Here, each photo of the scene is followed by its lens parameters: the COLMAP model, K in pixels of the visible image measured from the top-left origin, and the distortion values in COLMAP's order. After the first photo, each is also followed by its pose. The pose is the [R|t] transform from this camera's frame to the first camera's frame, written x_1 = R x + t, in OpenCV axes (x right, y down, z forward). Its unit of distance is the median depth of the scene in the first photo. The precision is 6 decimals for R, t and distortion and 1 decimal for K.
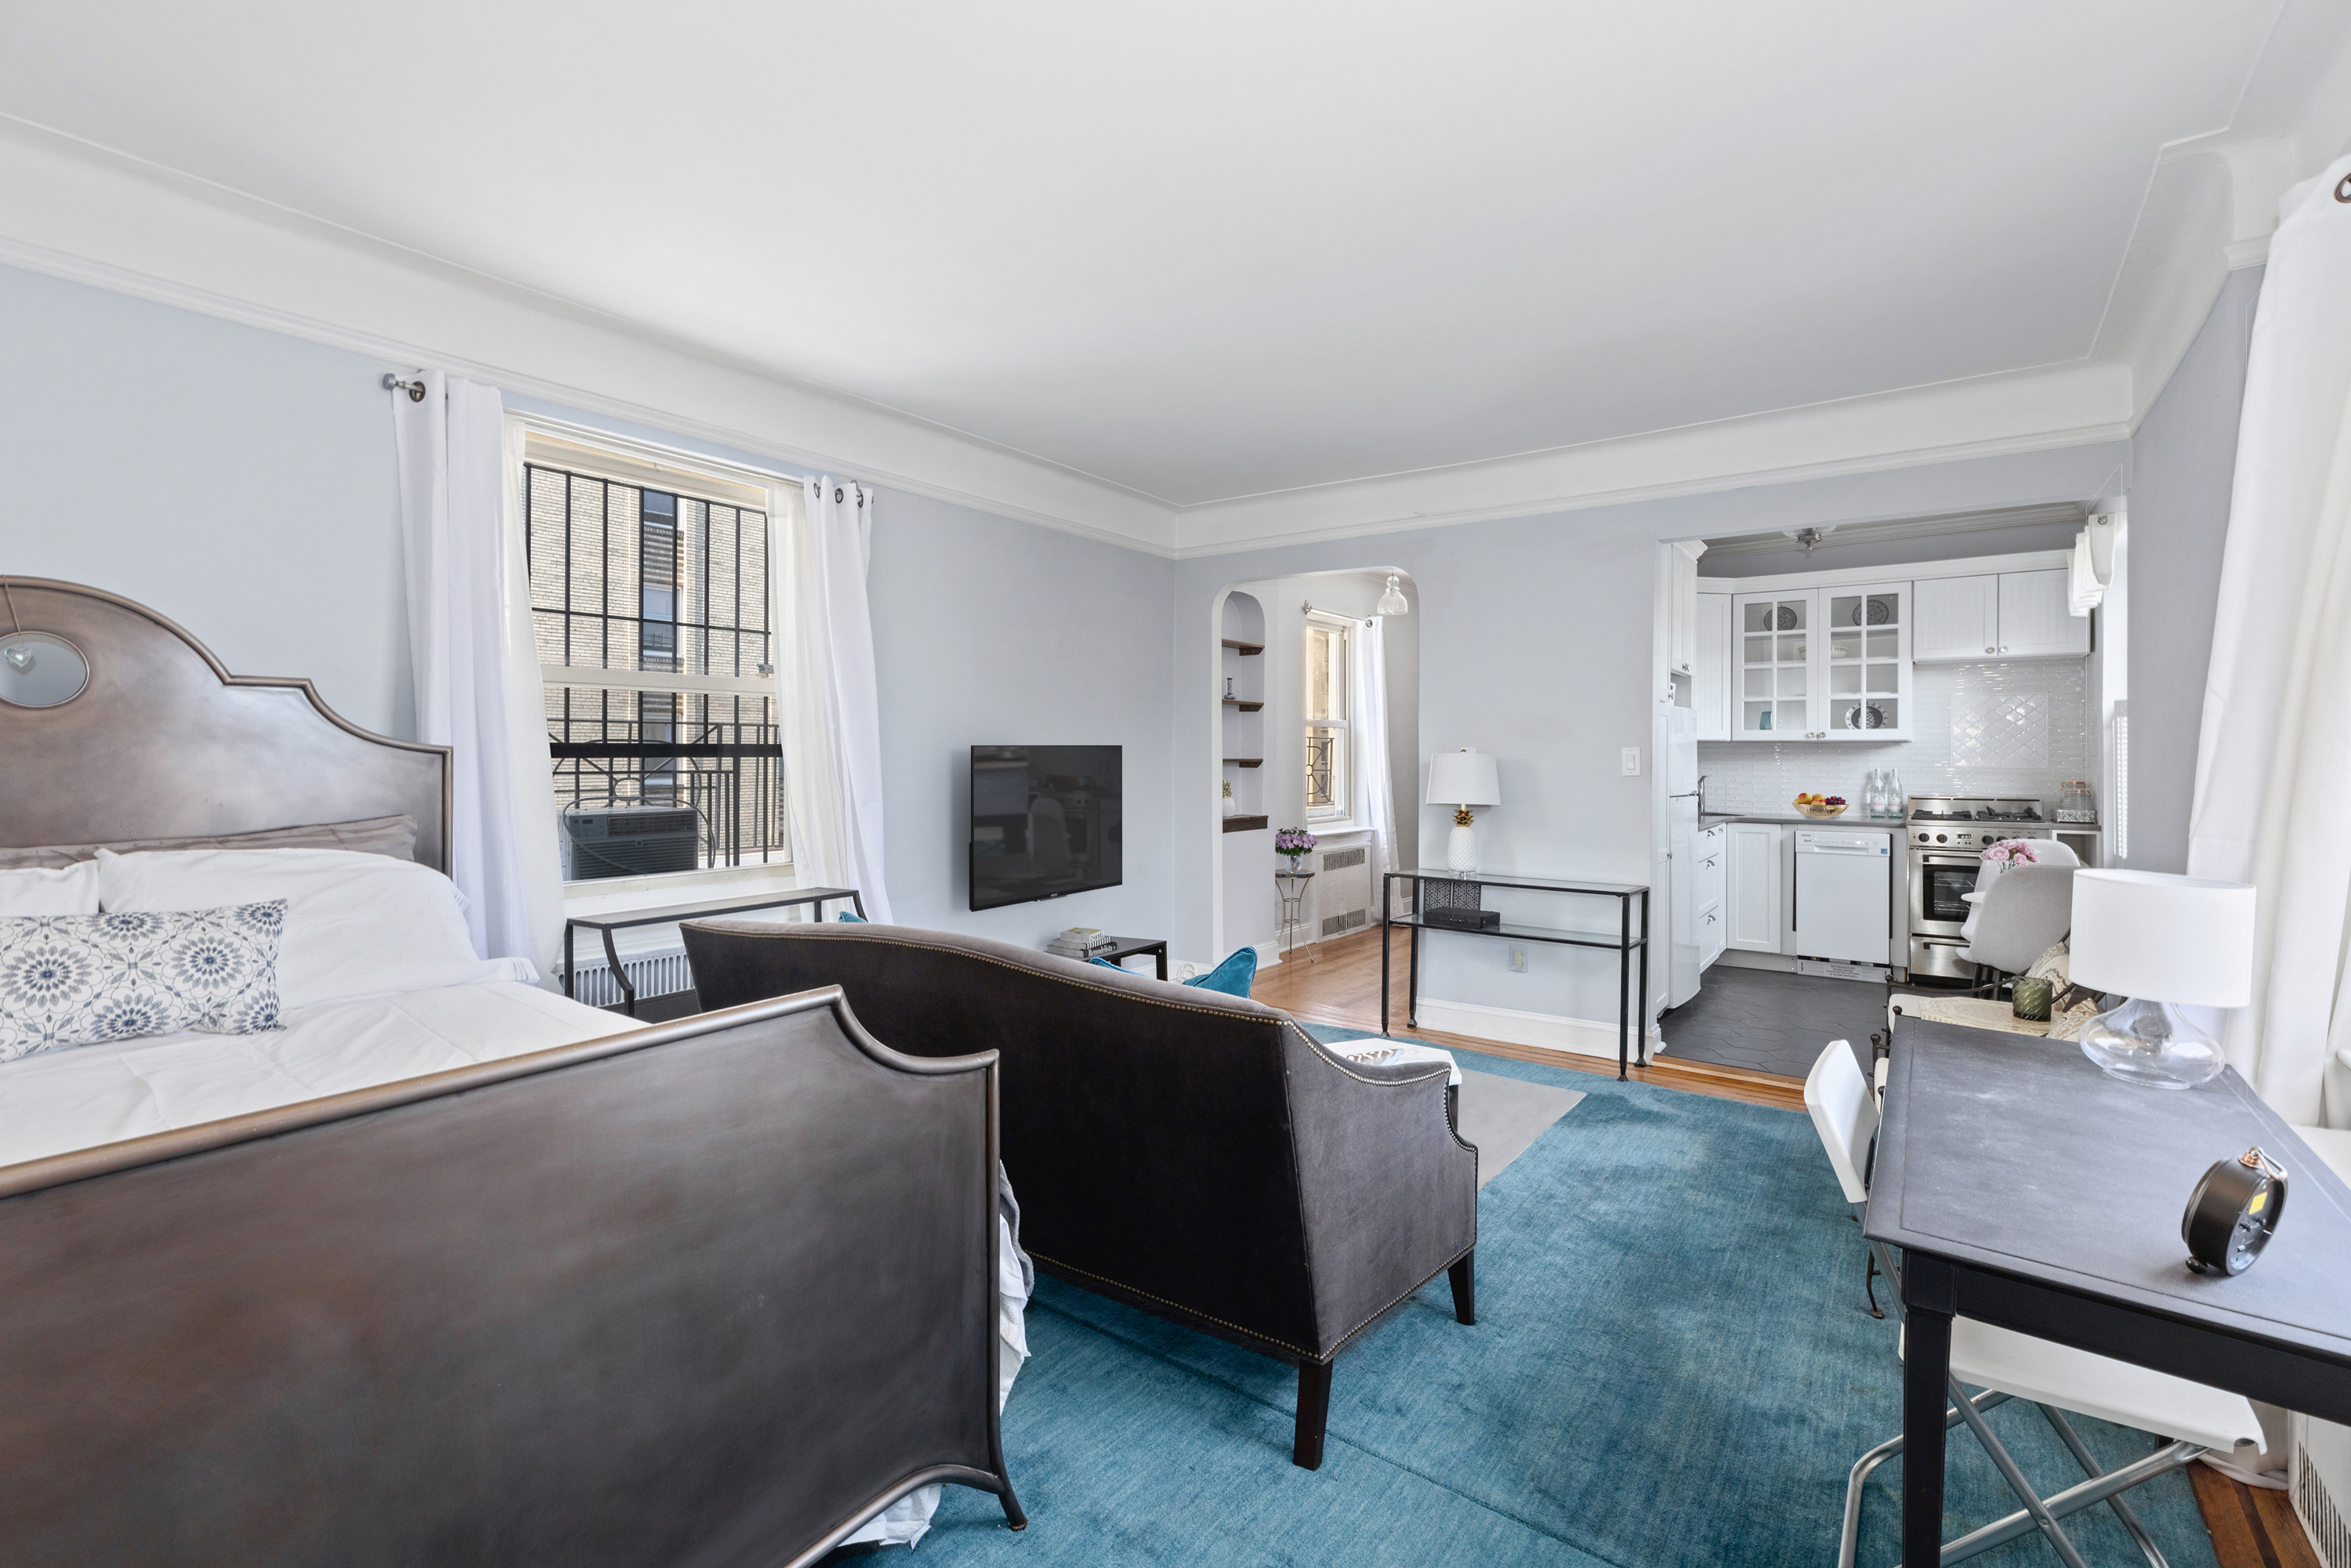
lens RADIAL K [[1047.6, 0, 1159.0], [0, 1047.6, 752.8], [0, 0, 1]] dist [-0.004018, -0.000091]
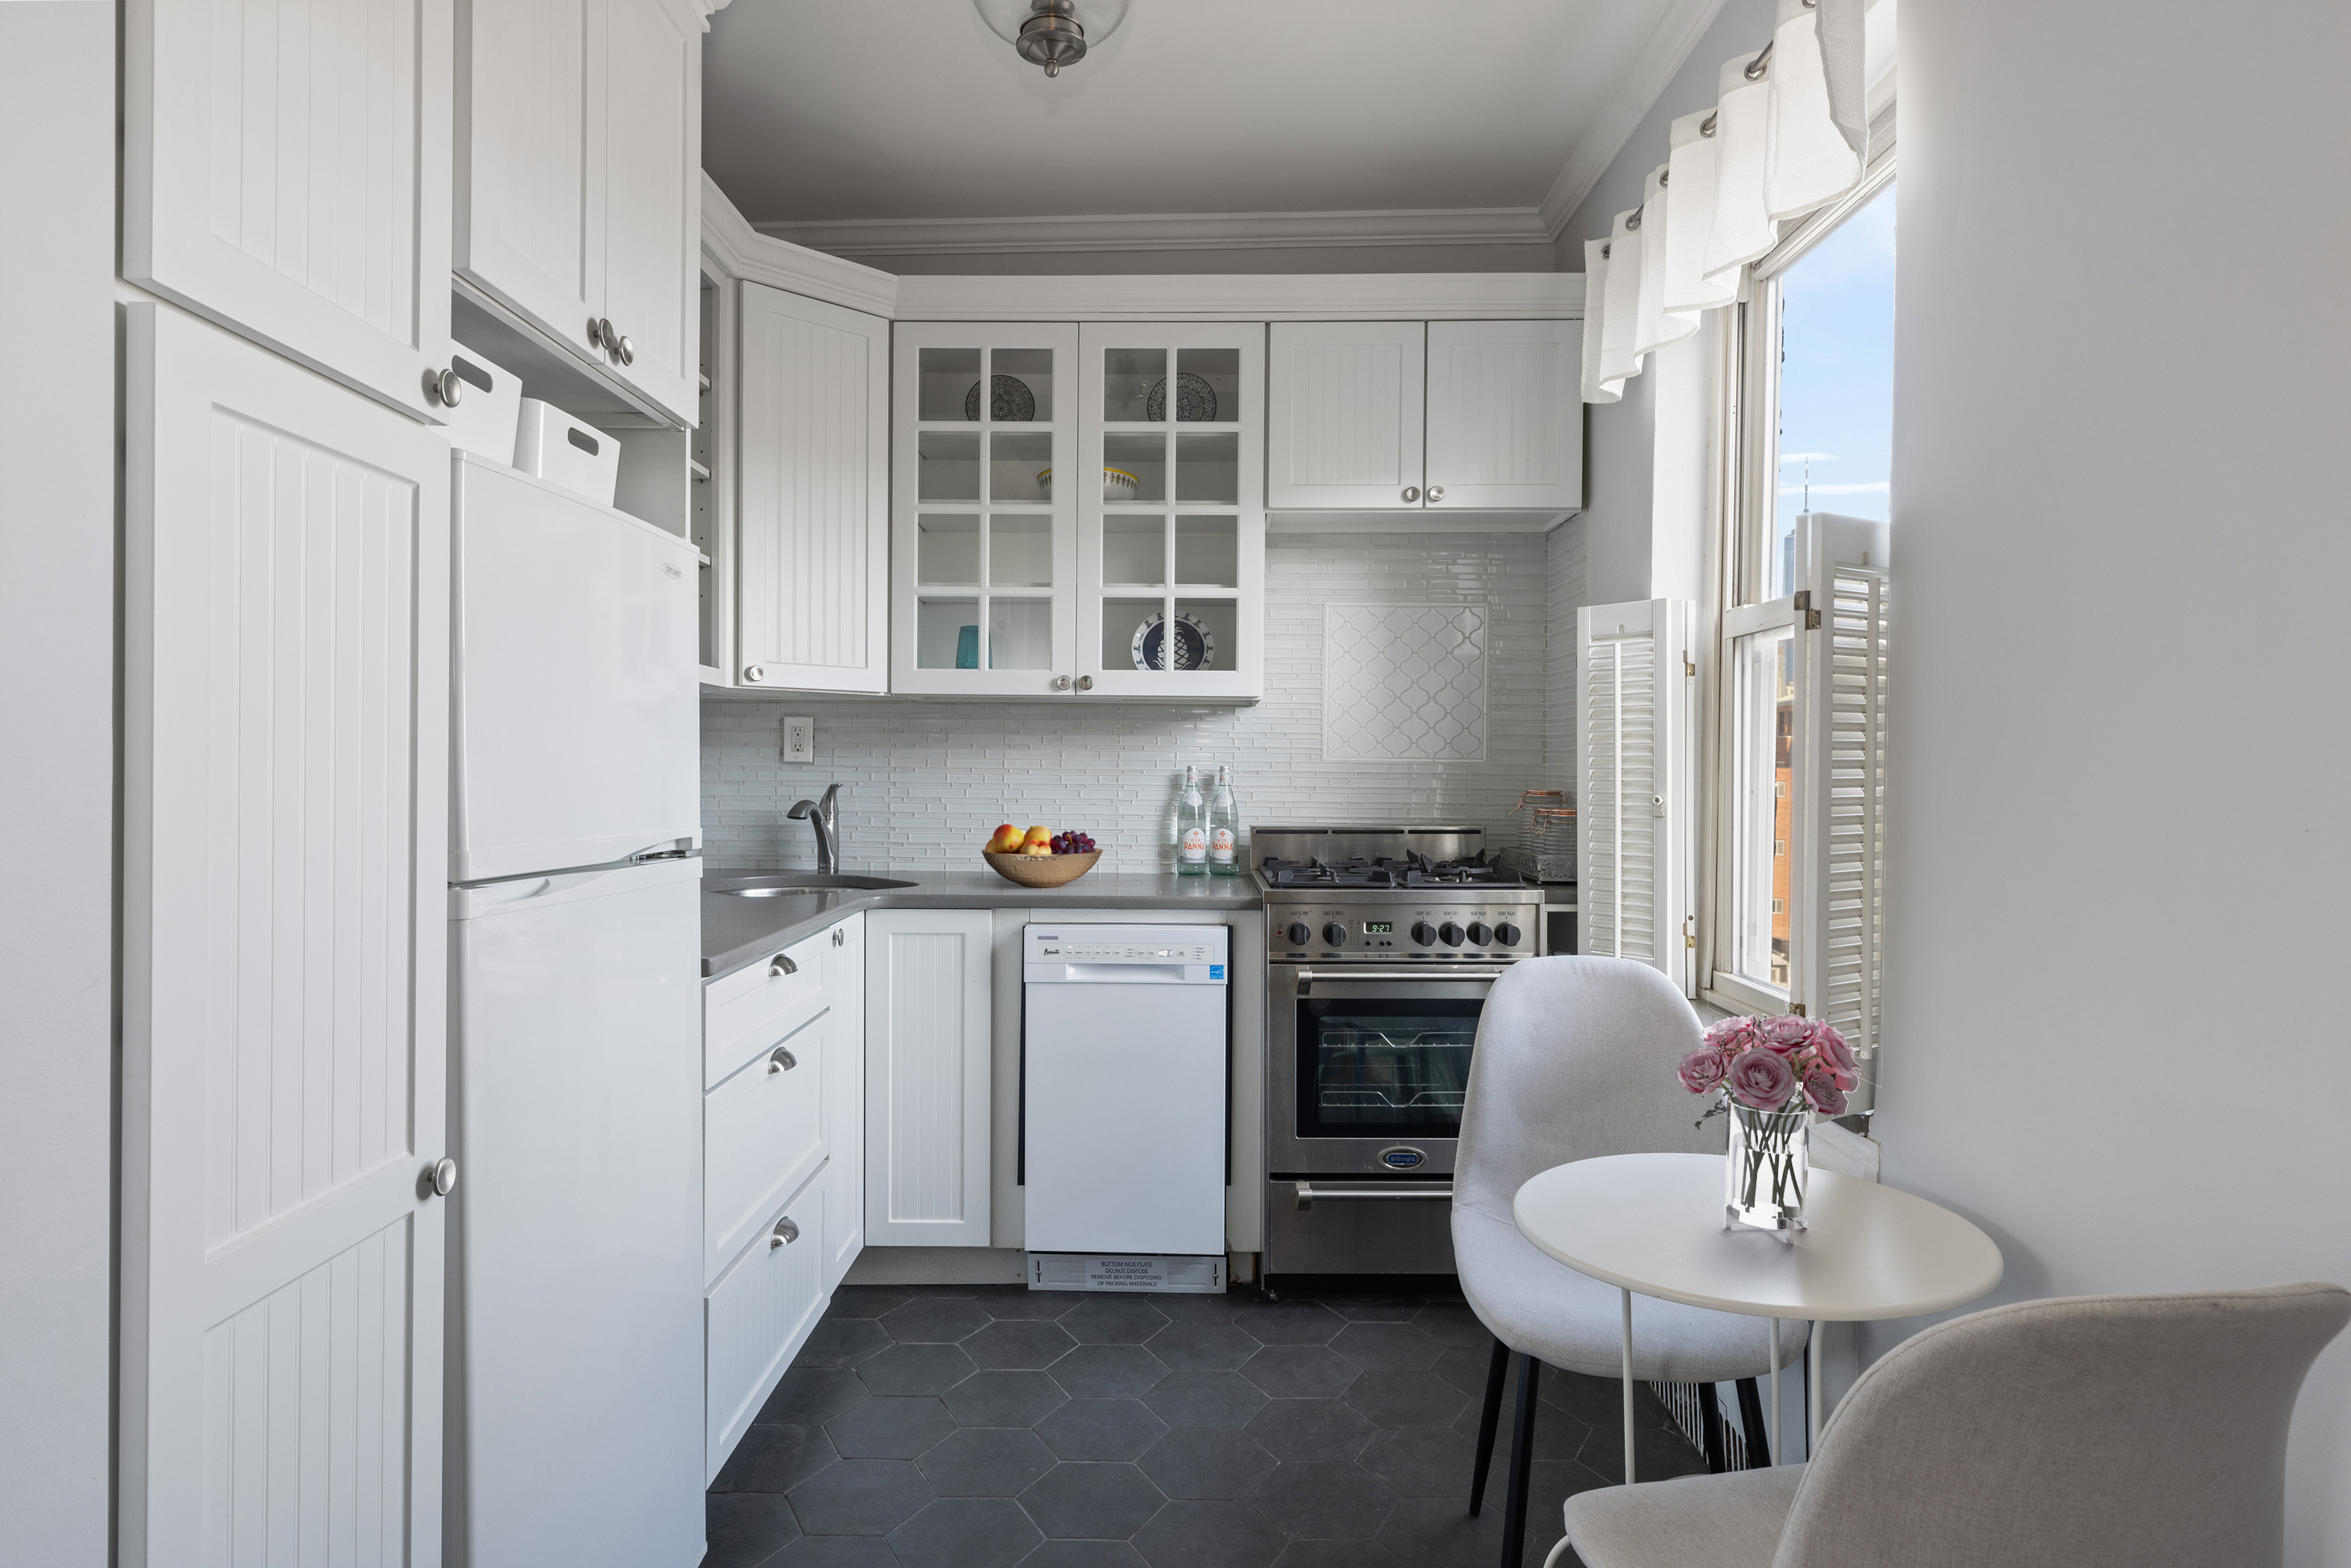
lens RADIAL K [[1346.4, 0, 1175.0], [0, 1346.4, 776.4], [0, 0, 1]] dist [-0.002220, -0.000052]
pose [[0.813168, -0.003166, 0.582021, 0.357308], [-0.003298, 0.999944, 0.010048, 0.014313], [-0.582020, -0.010091, 0.813112, 0.552889]]
